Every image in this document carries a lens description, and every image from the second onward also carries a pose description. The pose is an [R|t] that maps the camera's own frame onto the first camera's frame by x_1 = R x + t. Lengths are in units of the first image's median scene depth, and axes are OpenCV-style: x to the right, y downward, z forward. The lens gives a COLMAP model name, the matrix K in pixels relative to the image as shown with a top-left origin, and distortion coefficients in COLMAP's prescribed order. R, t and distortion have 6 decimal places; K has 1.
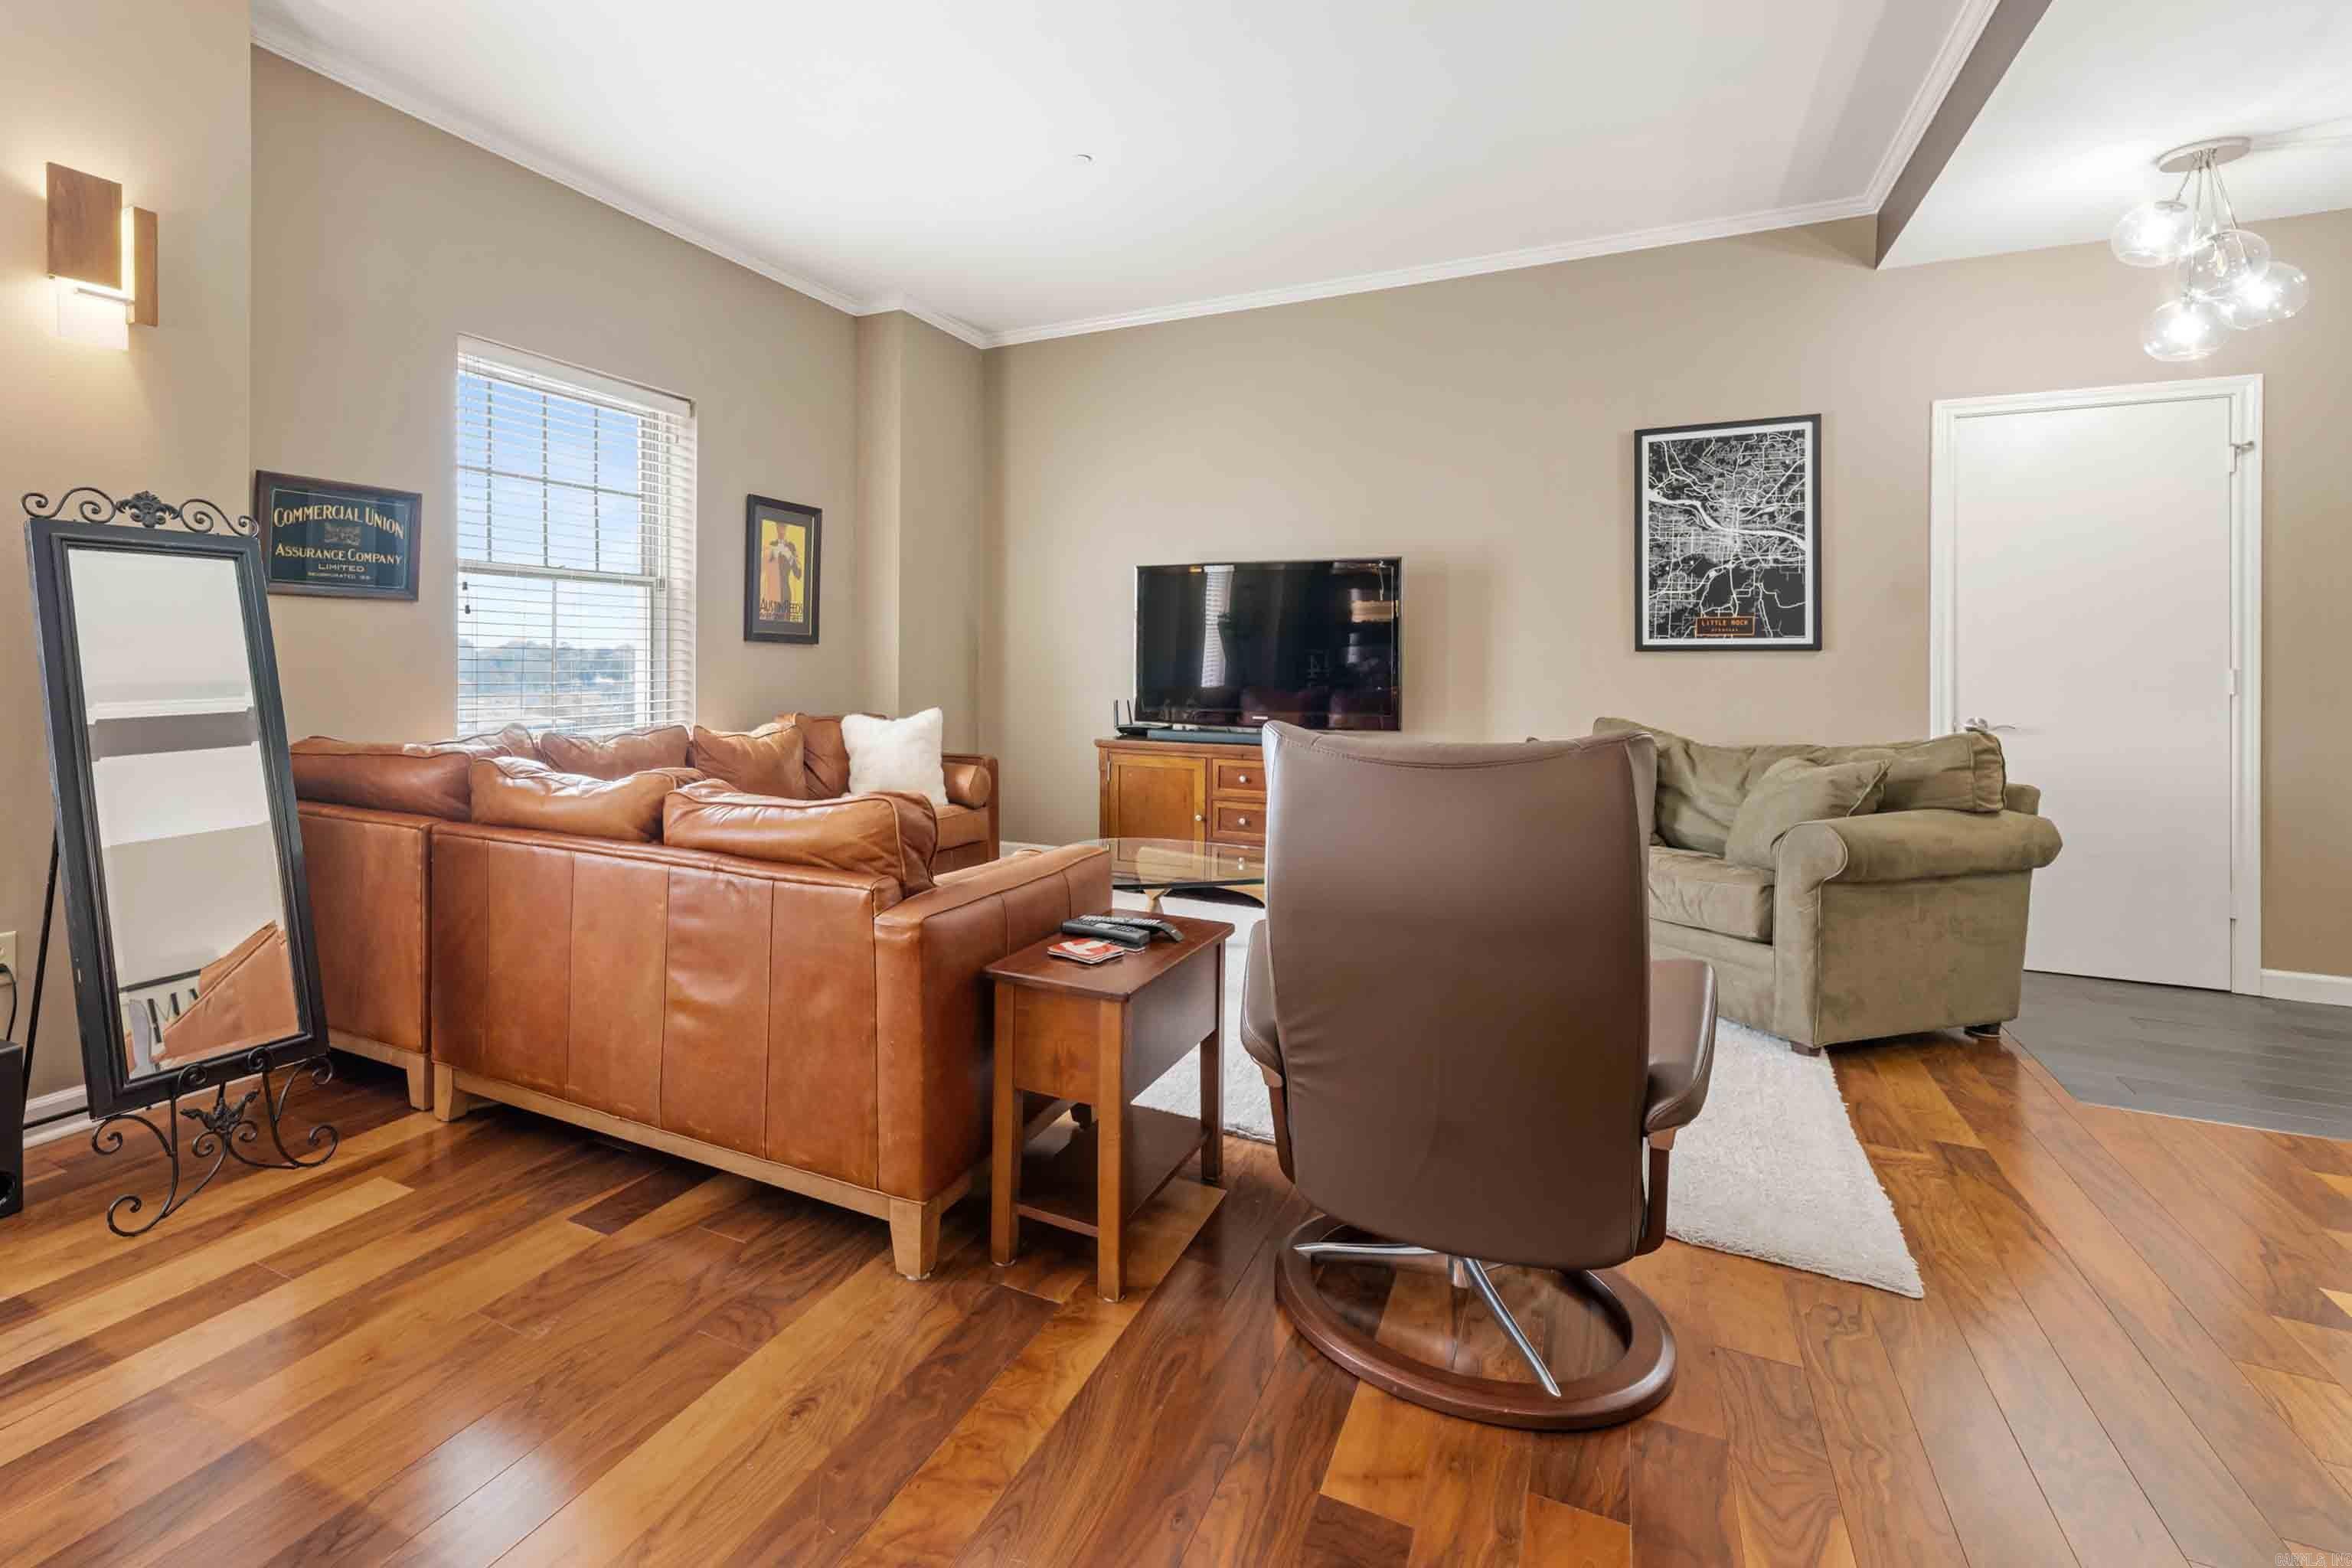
lens RADIAL K [[1116.8, 0, 991.6], [0, 1116.8, 656.4], [0, 0, 1]] dist [0.003820, -0.000067]
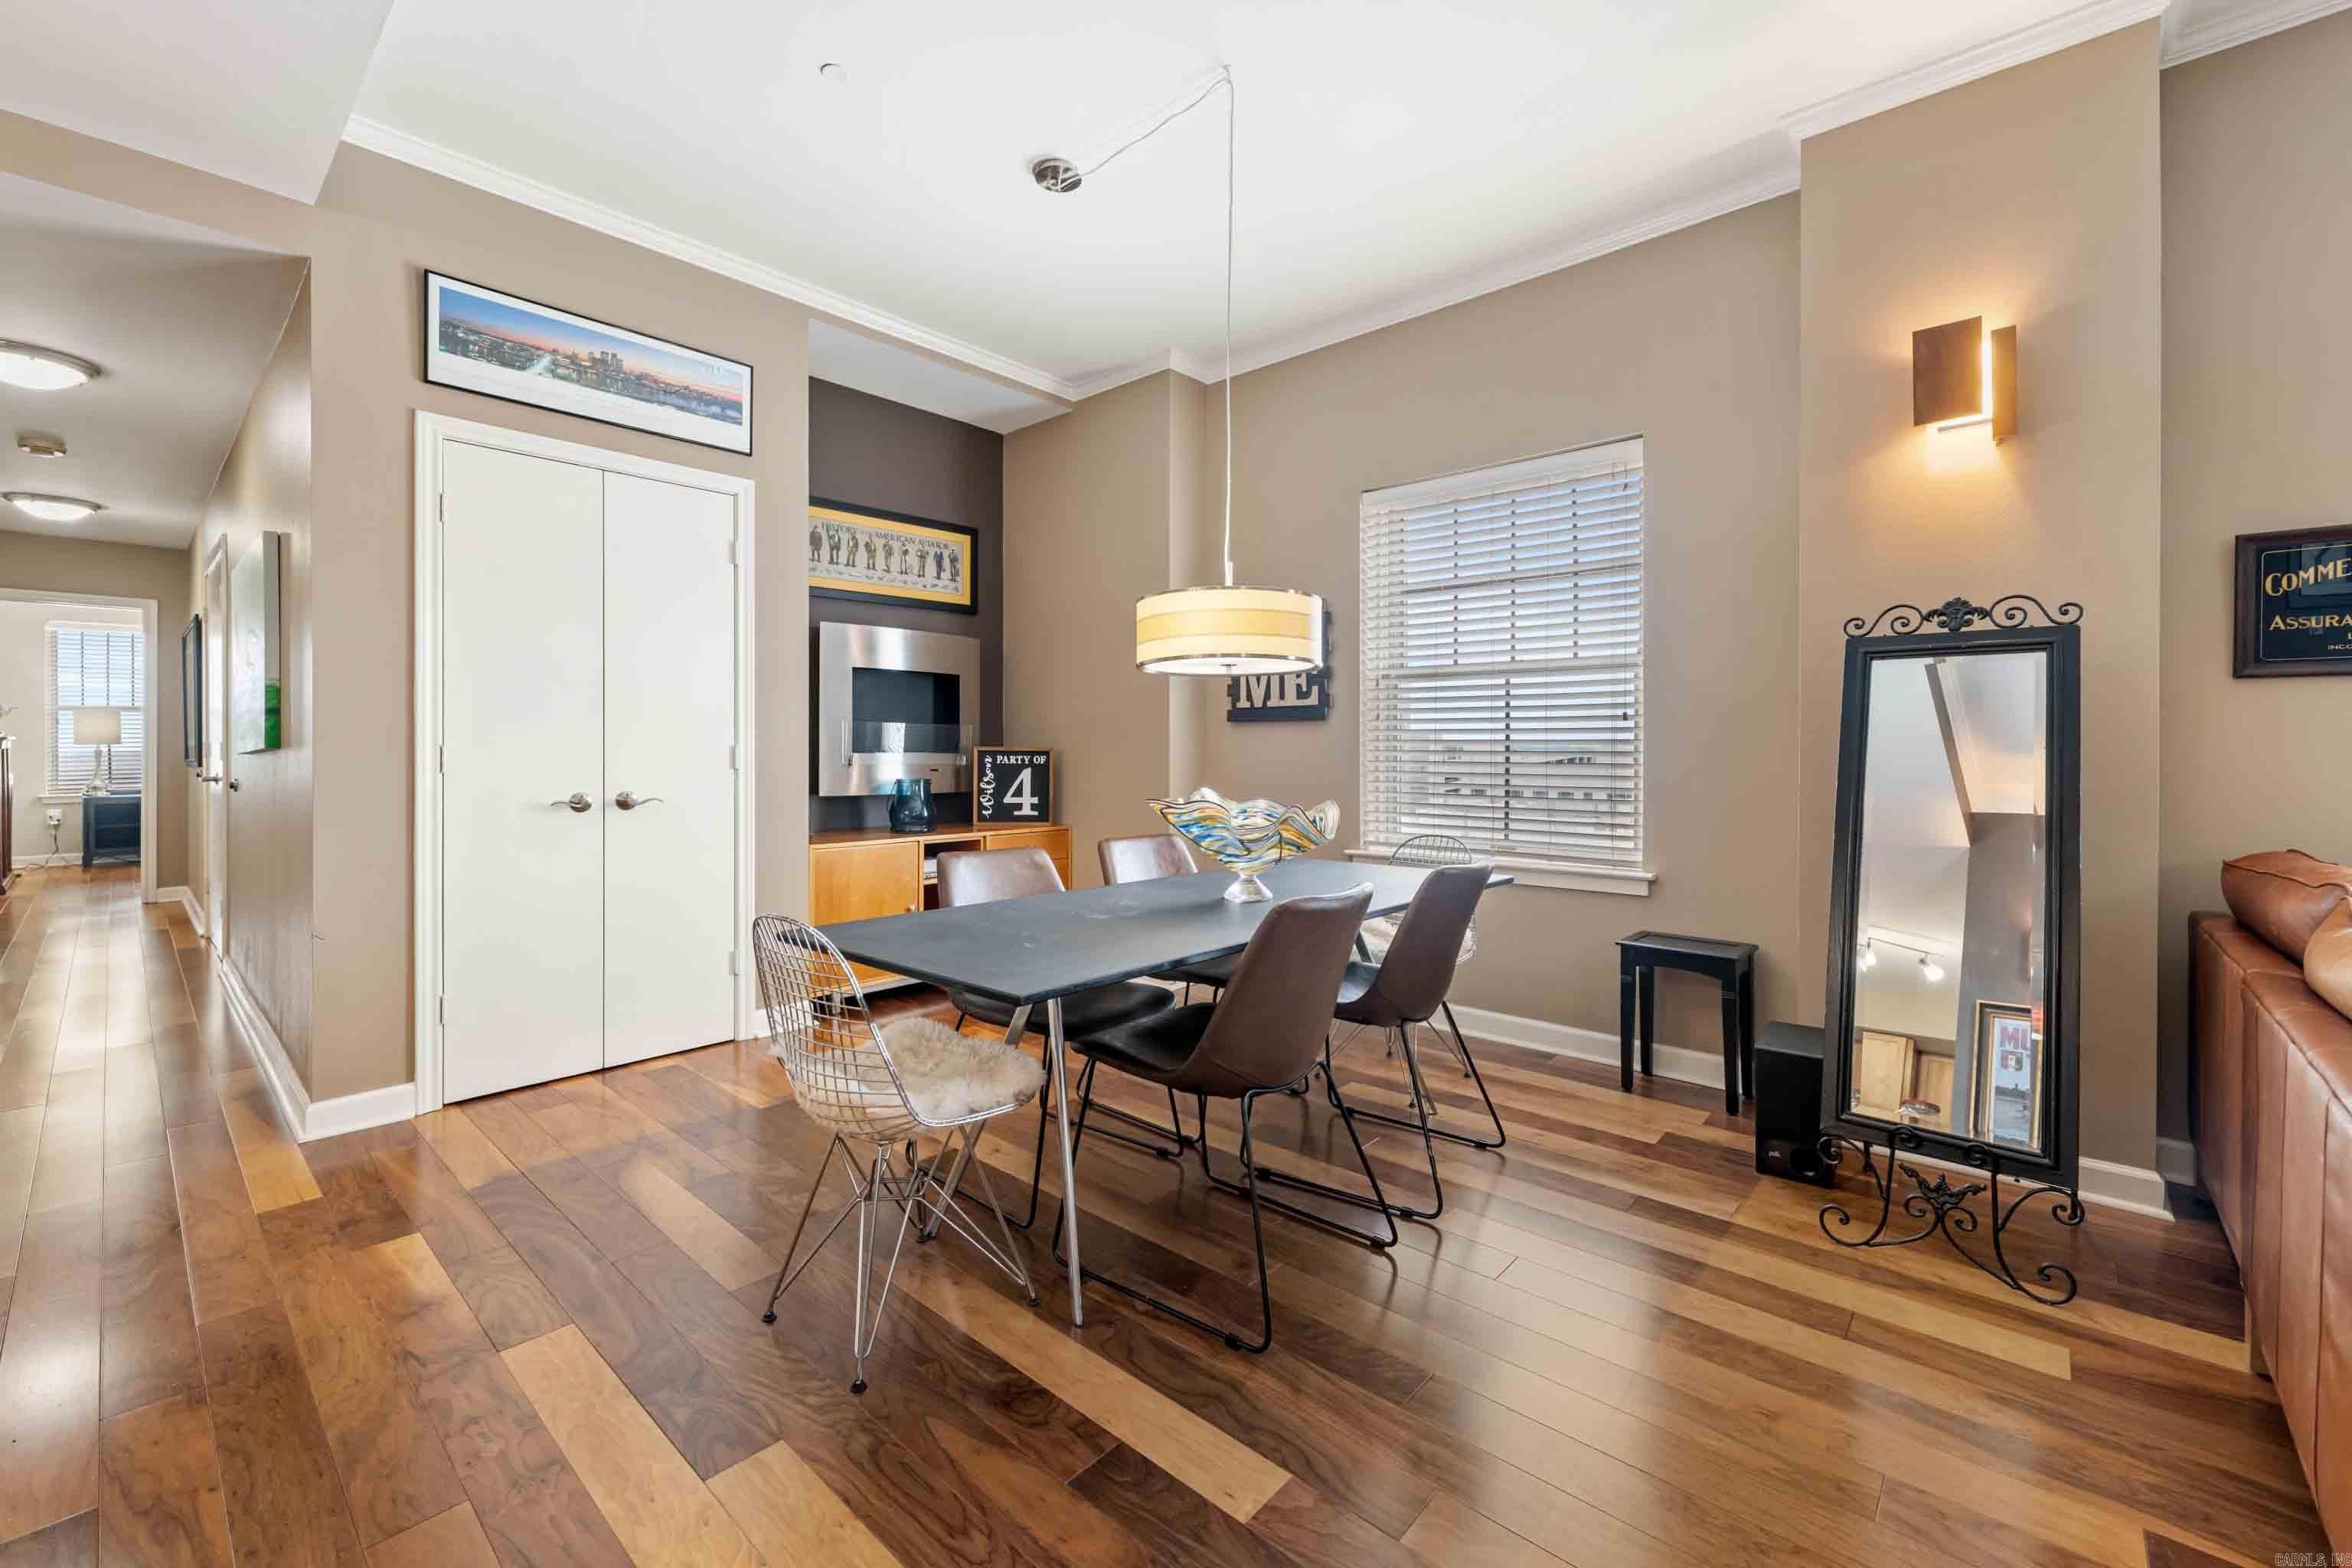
lens RADIAL K [[957.5, 0, 1169.5], [0, 957.5, 755.7], [0, 0, 1]] dist [-0.000662, -0.000111]
pose [[-0.224790, 0.002756, -0.974403, 0.176689], [-0.002648, 0.999991, 0.003439, 0.002199], [0.974404, 0.003354, -0.224781, 0.258127]]
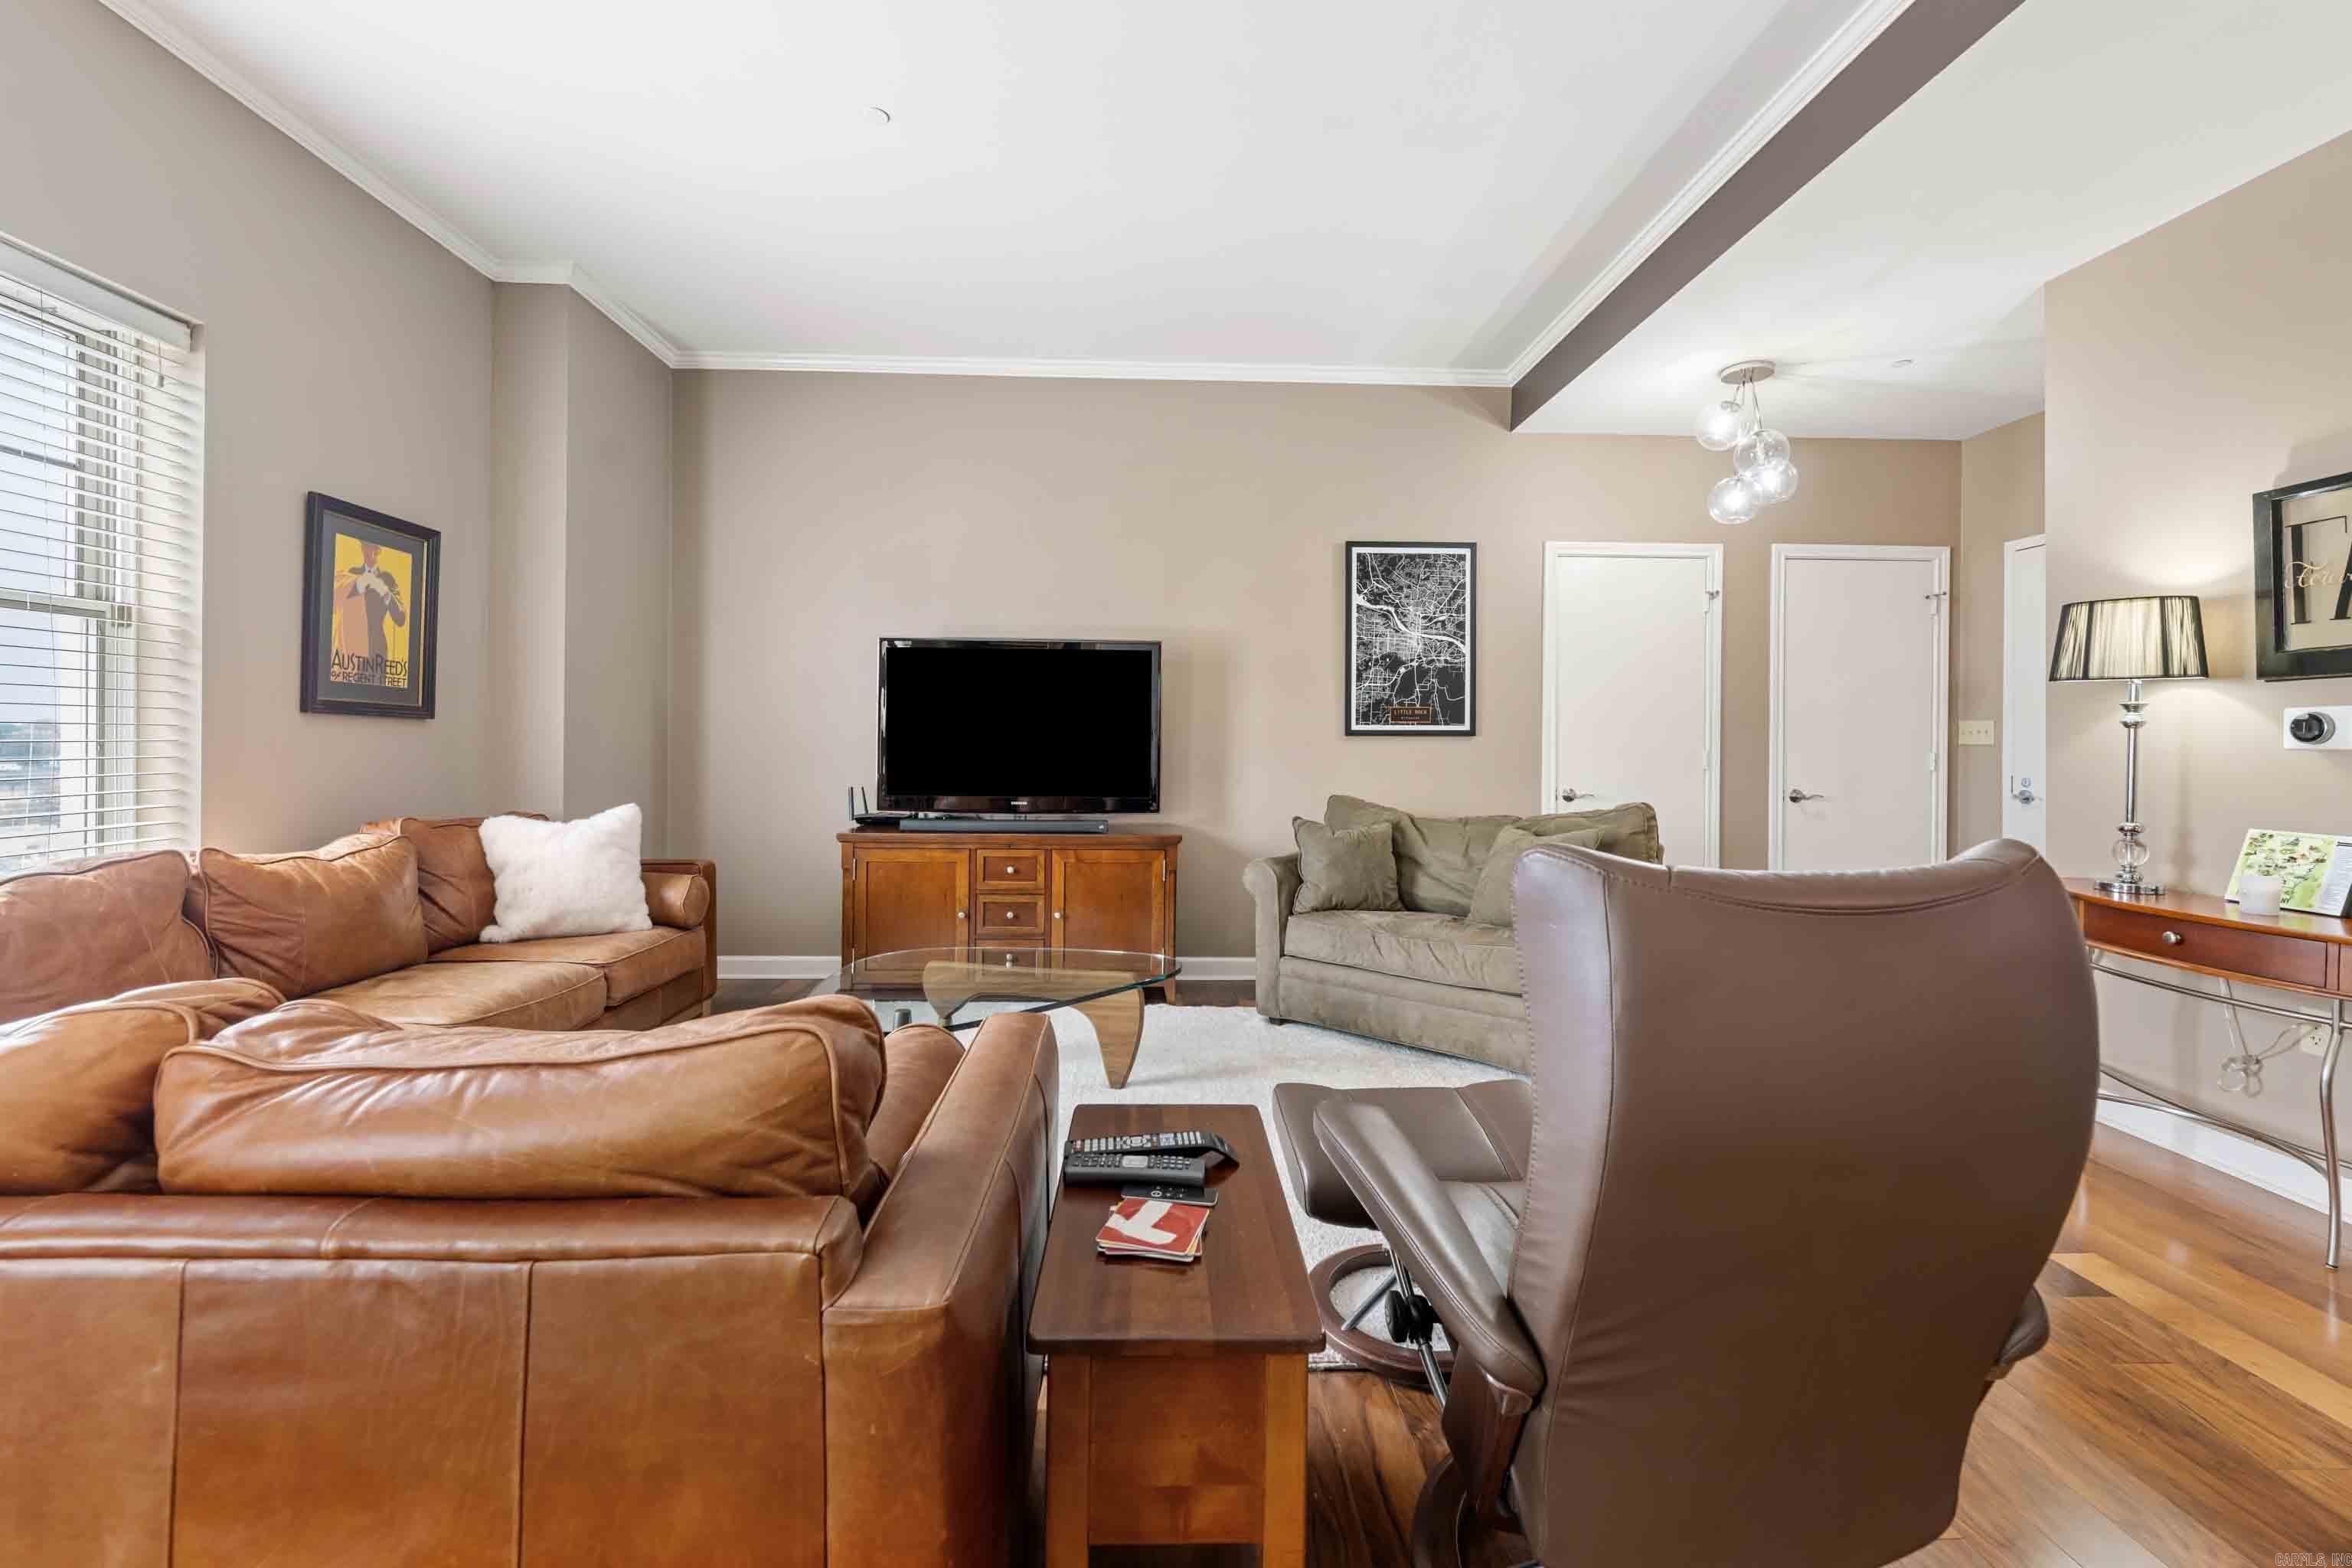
lens RADIAL K [[962.4, 0, 1178.5], [0, 962.4, 743.8], [0, 0, 1]] dist [0.004001, -0.000055]
pose [[0.853469, 0.001647, 0.521141, -0.084587], [-0.004529, 0.999981, 0.004258, 0.000254], [-0.521124, -0.005994, 0.853460, 0.267536]]
